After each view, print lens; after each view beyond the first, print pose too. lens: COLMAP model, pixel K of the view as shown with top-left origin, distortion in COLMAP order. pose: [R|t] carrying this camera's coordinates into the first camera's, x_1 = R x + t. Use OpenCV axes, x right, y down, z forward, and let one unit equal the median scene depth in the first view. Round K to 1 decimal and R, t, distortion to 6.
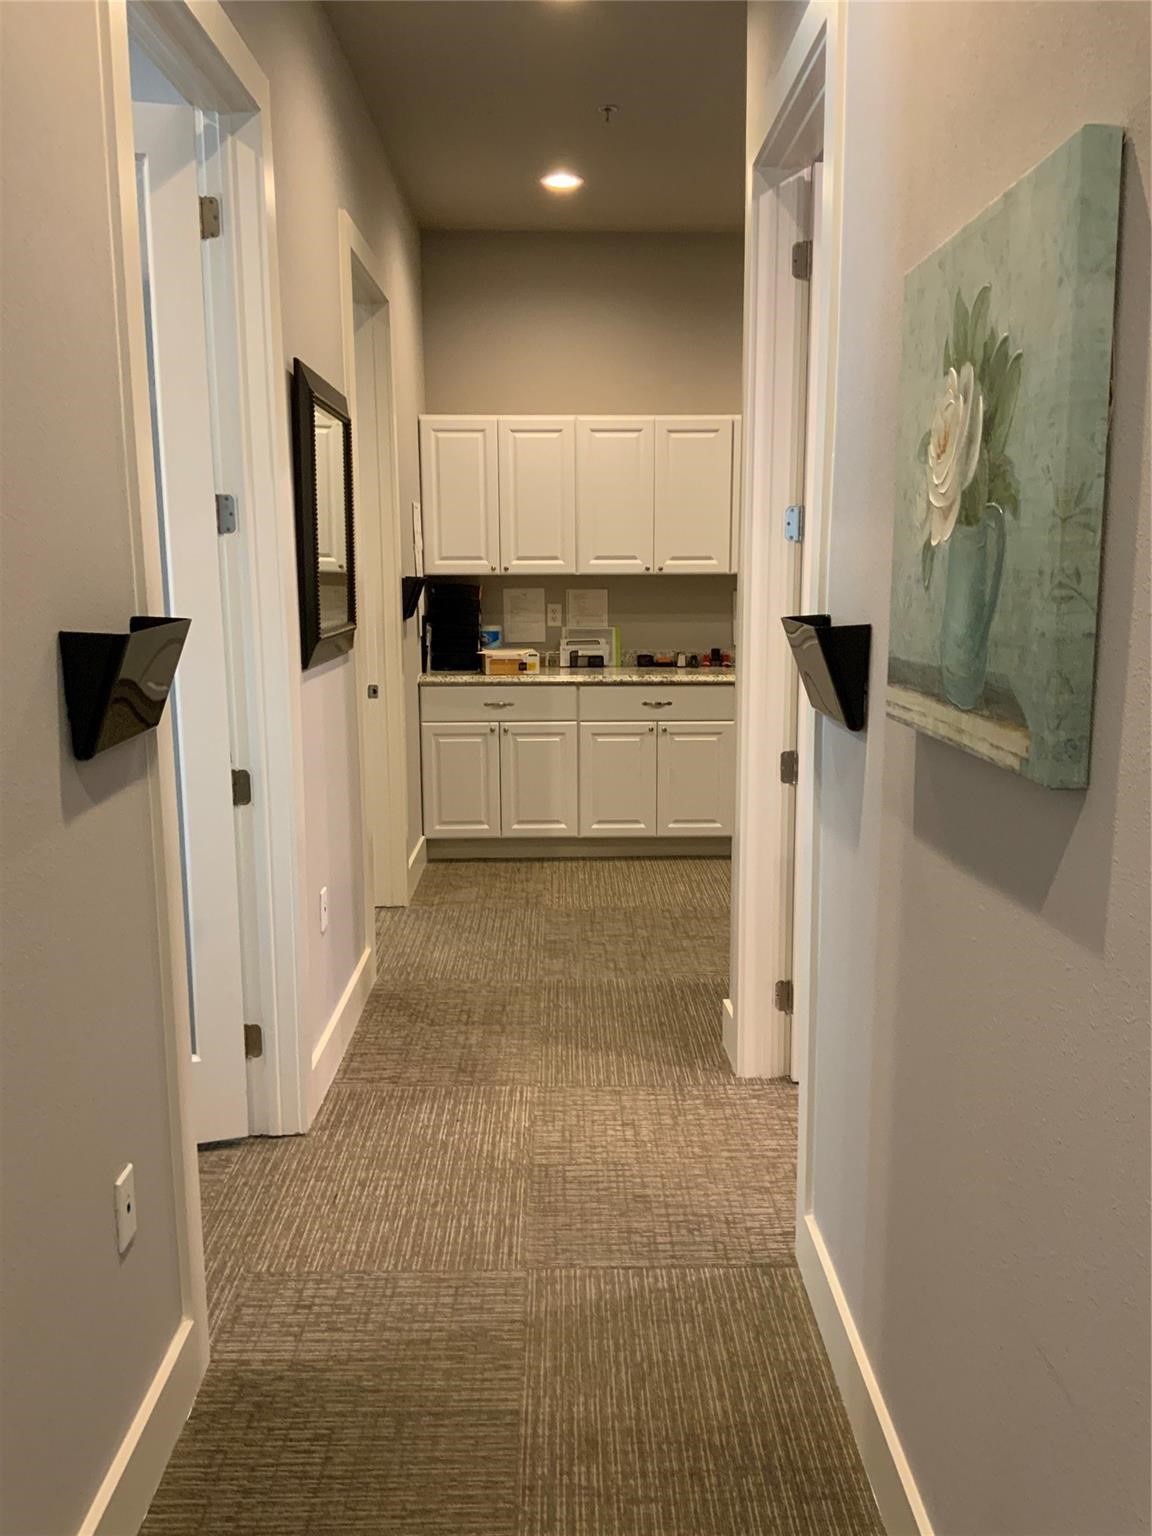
lens RADIAL K [[1284.7, 0, 576.0], [0, 1284.7, 768.0], [0, 0, 1]] dist [0.211342, -0.000546]
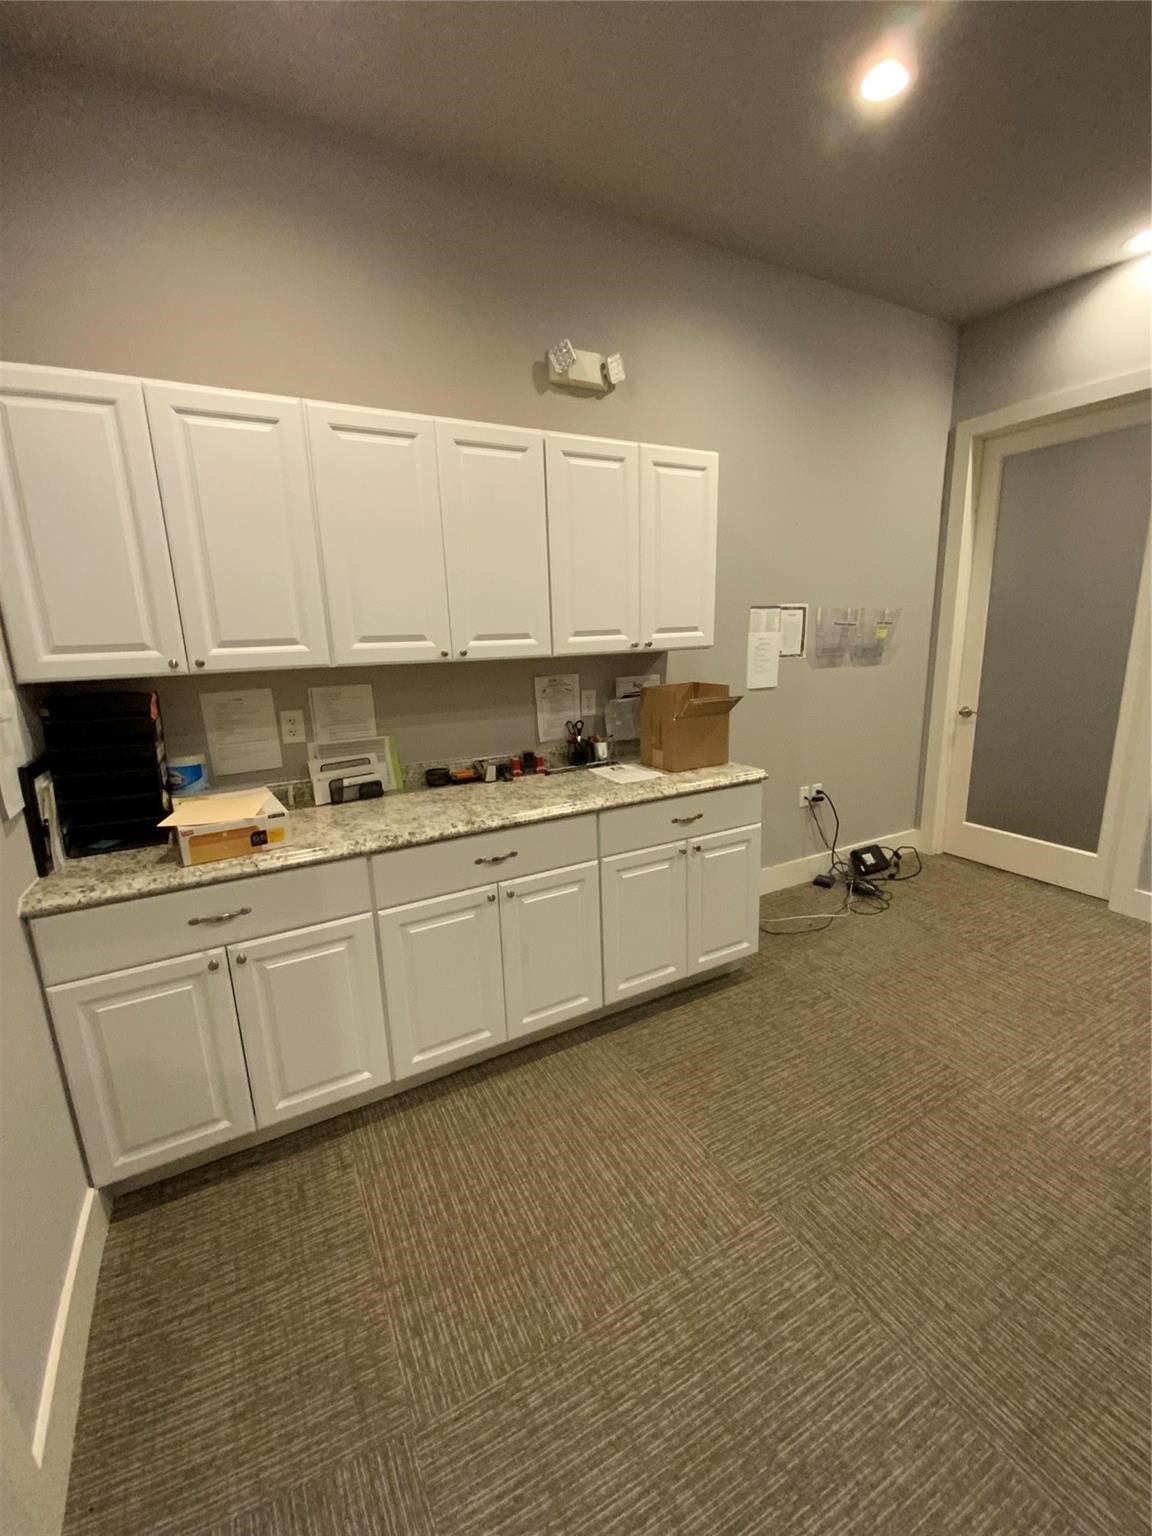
lens RADIAL K [[615.5, 0, 576.0], [0, 615.5, 768.0], [0, 0, 1]] dist [0.003609, -0.000188]
pose [[0.884402, -0.124212, 0.449894, -0.035536], [0.105687, 0.992195, 0.066178, -0.108871], [-0.454602, -0.010980, 0.890627, 0.681859]]
